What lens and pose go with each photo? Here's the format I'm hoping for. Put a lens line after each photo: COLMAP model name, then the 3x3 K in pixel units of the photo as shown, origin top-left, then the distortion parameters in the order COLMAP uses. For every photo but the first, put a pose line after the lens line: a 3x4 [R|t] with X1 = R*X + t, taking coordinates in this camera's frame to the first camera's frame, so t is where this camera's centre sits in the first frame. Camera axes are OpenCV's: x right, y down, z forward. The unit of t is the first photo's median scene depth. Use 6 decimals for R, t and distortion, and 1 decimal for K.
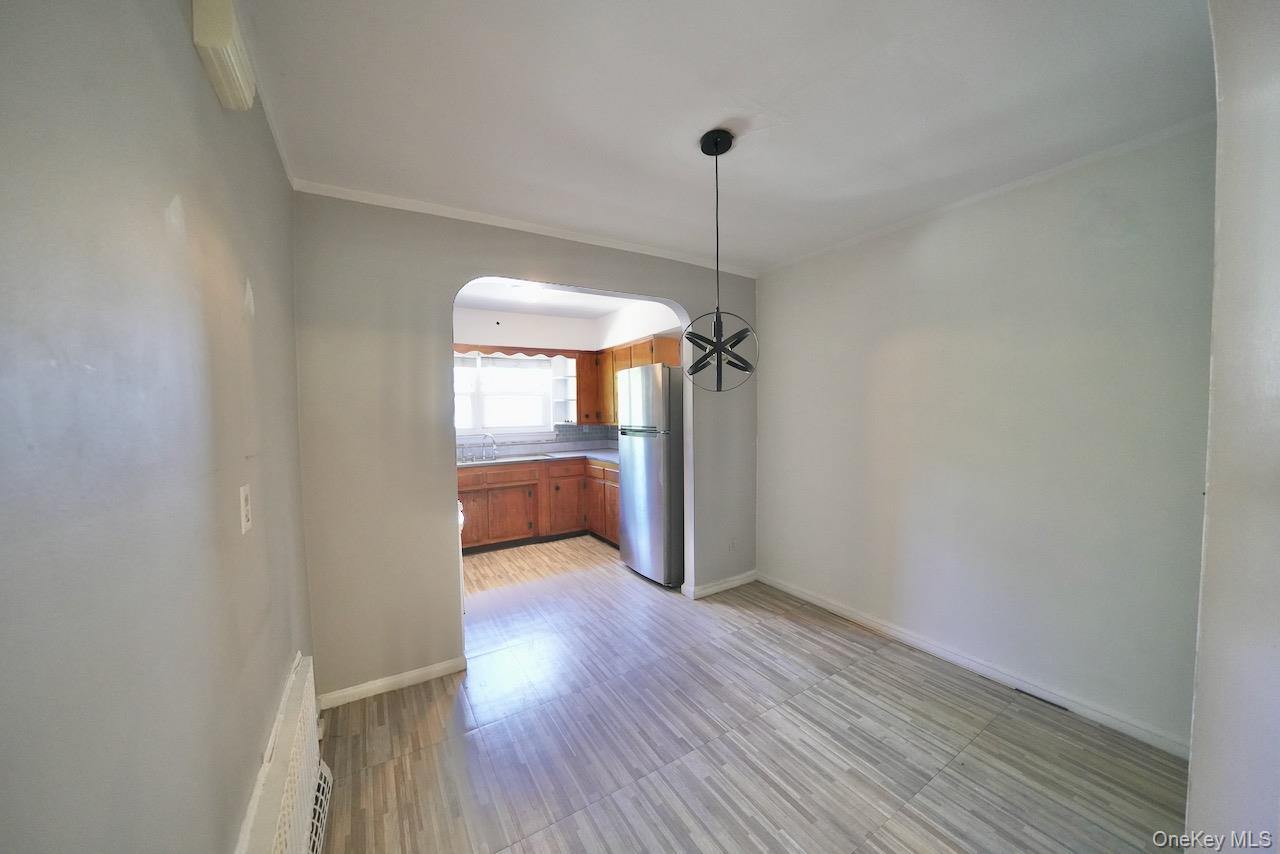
lens RADIAL K [[445.2, 0, 637.5], [0, 445.2, 429.6], [0, 0, 1]] dist [-0.020947, 0.000050]
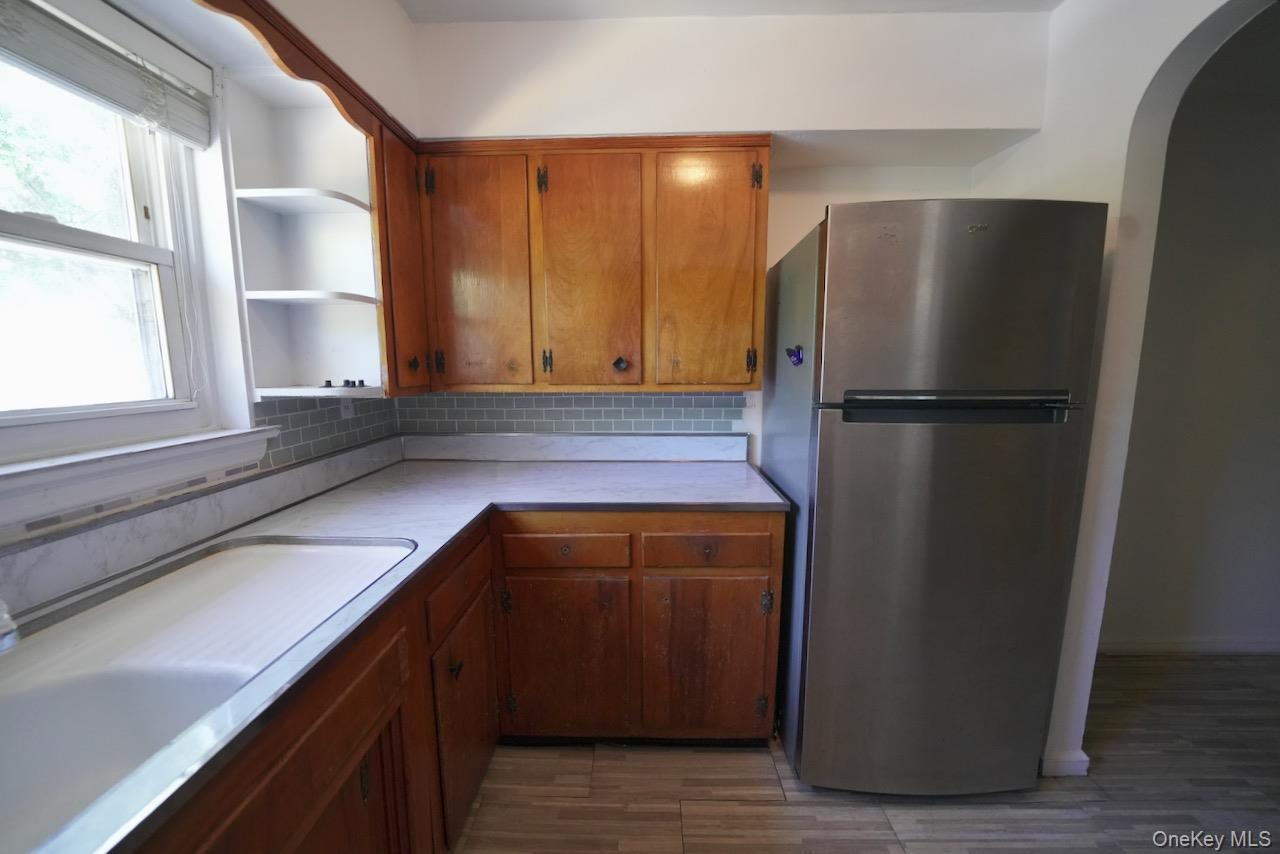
lens RADIAL K [[469.8, 0, 640.0], [0, 469.8, 427.0], [0, 0, 1]] dist [-0.013911, -0.000054]
pose [[0.538283, -0.102818, 0.836469, -0.325803], [0.029194, 0.994209, 0.103420, -0.019037], [-0.842258, -0.031249, 0.538168, 0.795210]]
